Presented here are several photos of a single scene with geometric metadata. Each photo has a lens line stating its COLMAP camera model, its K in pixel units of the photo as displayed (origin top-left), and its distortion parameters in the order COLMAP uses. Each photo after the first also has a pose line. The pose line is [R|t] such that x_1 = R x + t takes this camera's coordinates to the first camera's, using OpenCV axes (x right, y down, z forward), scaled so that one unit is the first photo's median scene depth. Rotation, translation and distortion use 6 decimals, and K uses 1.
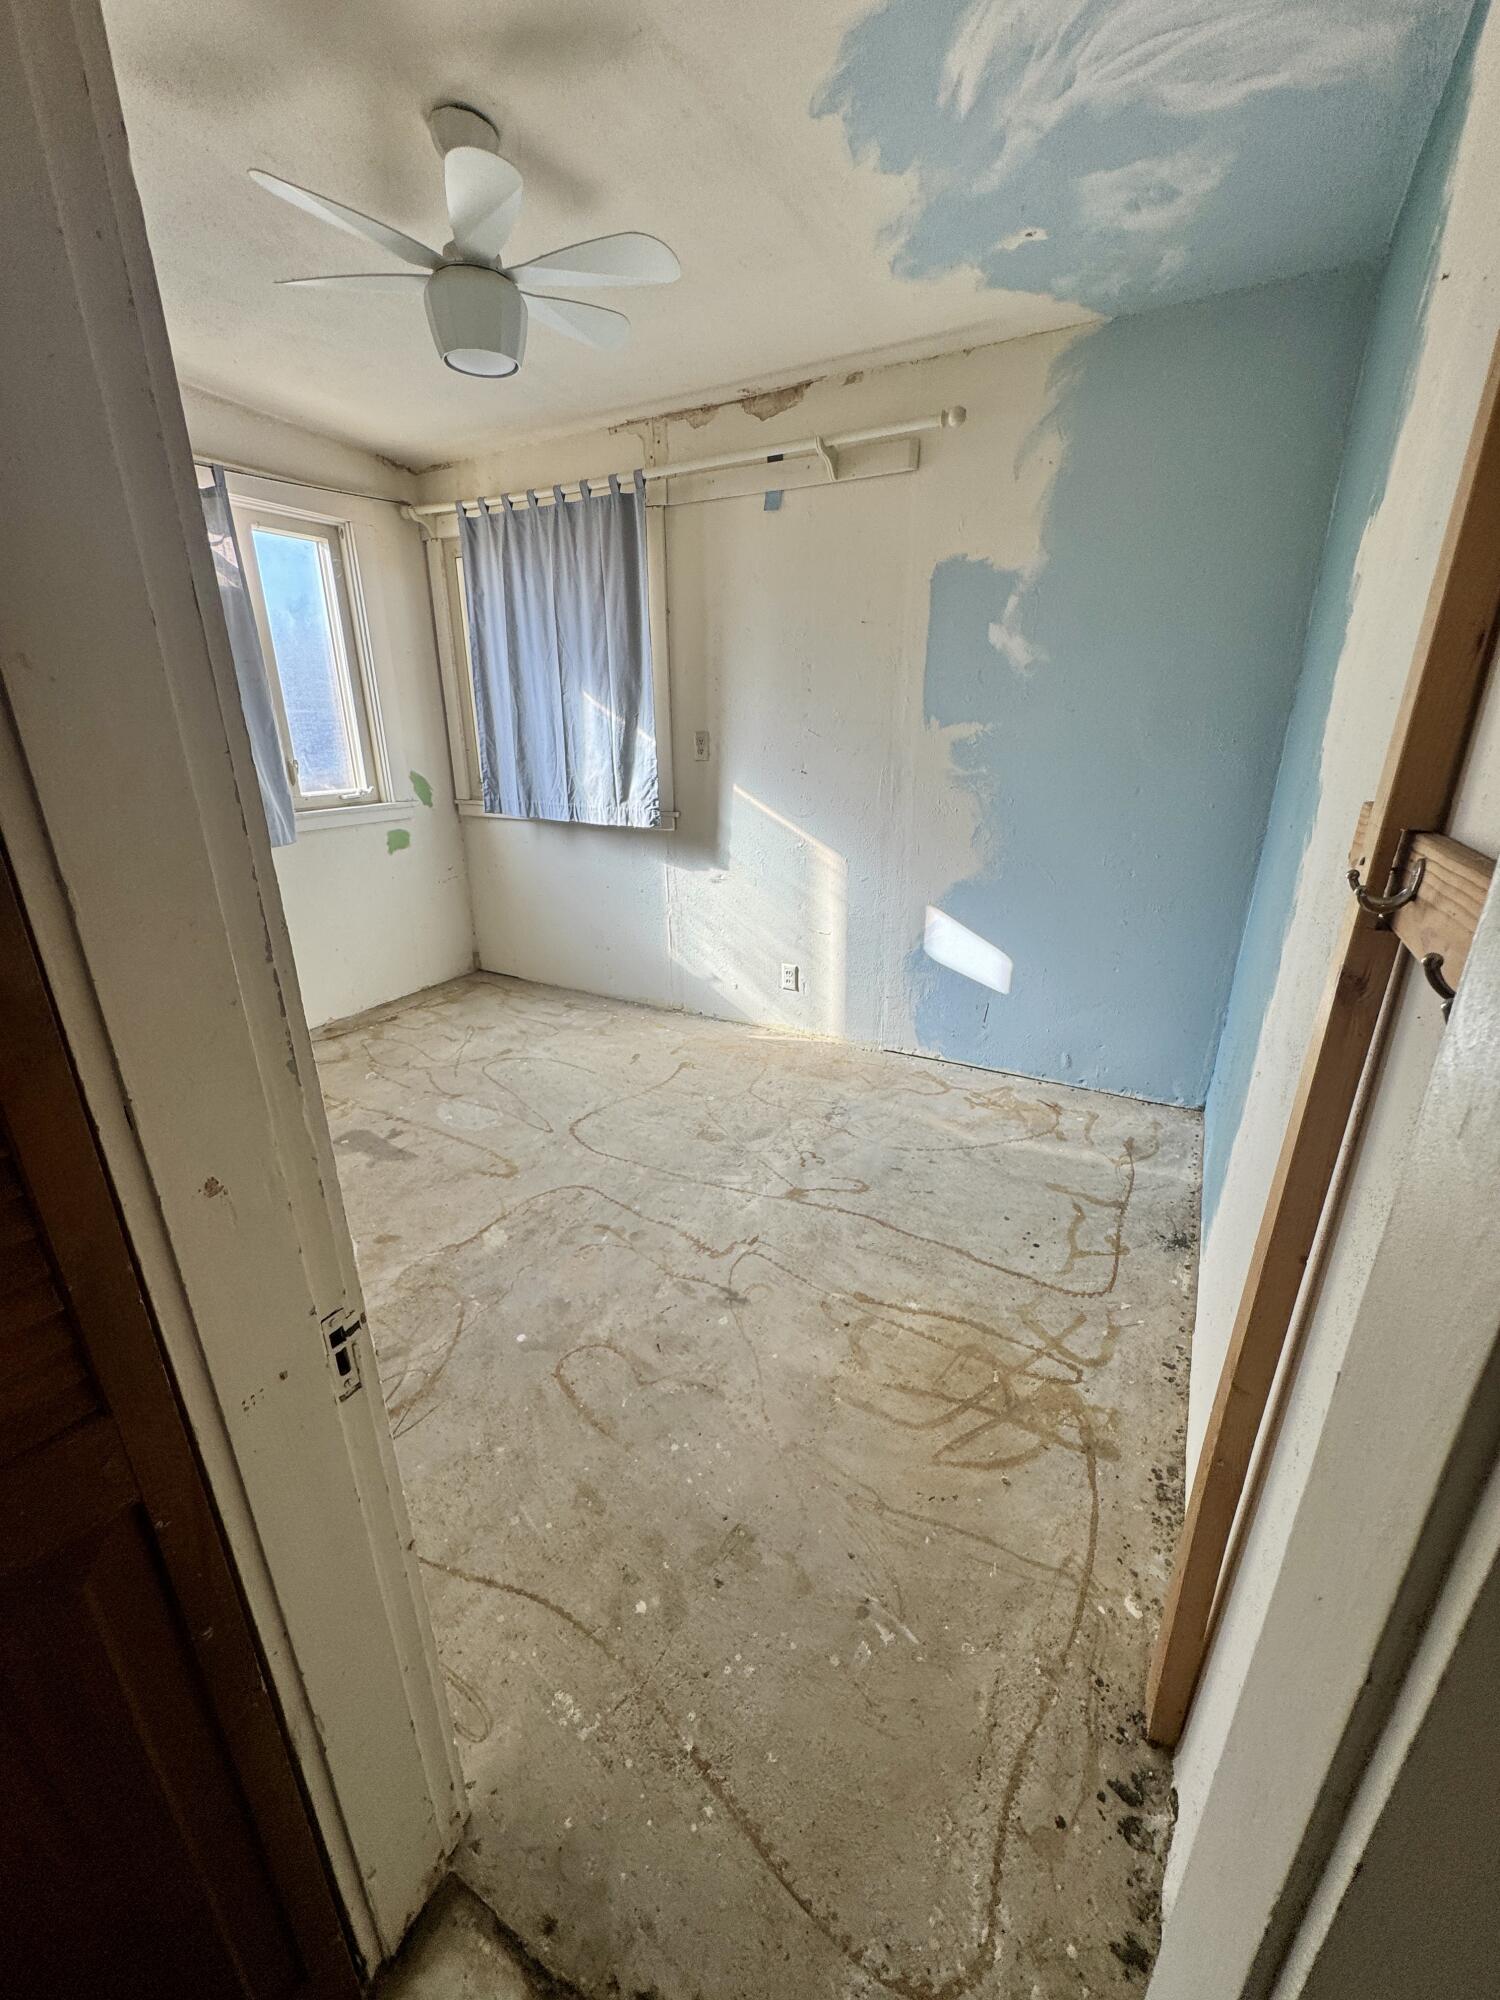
lens RADIAL K [[801.3, 0, 751.5], [0, 801.3, 1000.2], [0, 0, 1]] dist [-0.005586, 0.001124]
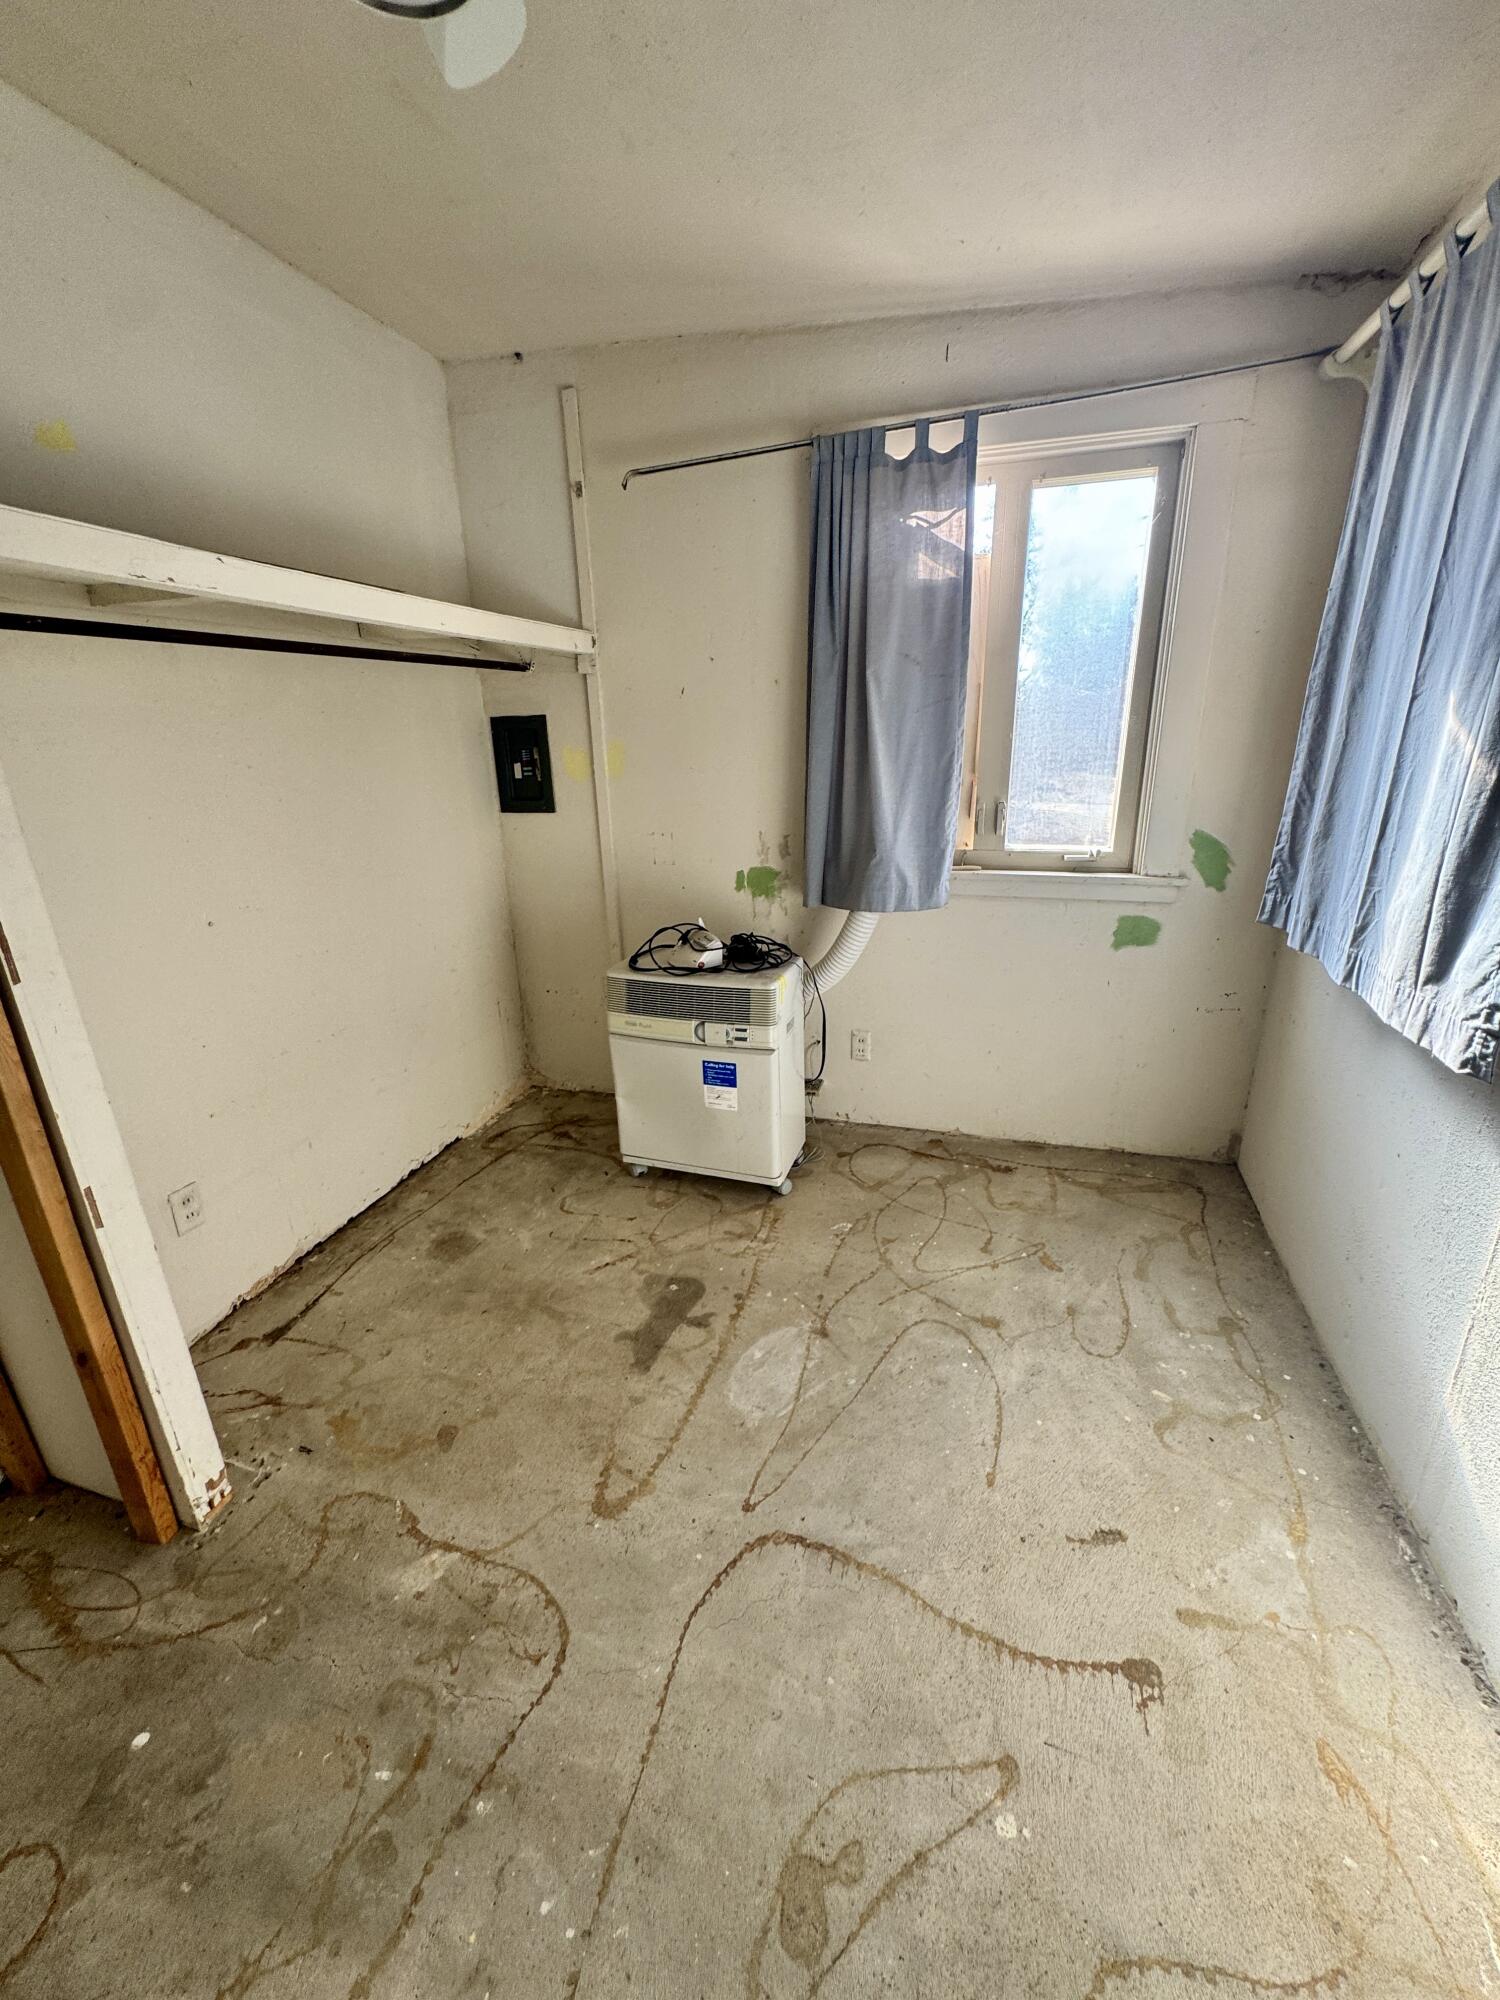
lens RADIAL K [[801.3, 0, 751.5], [0, 801.3, 1000.2], [0, 0, 1]] dist [-0.005586, 0.001124]
pose [[0.208646, 0.310654, -0.927341, 0.117874], [-0.304802, 0.921638, 0.240165, -0.224981], [0.929281, 0.232546, 0.286984, 0.578256]]
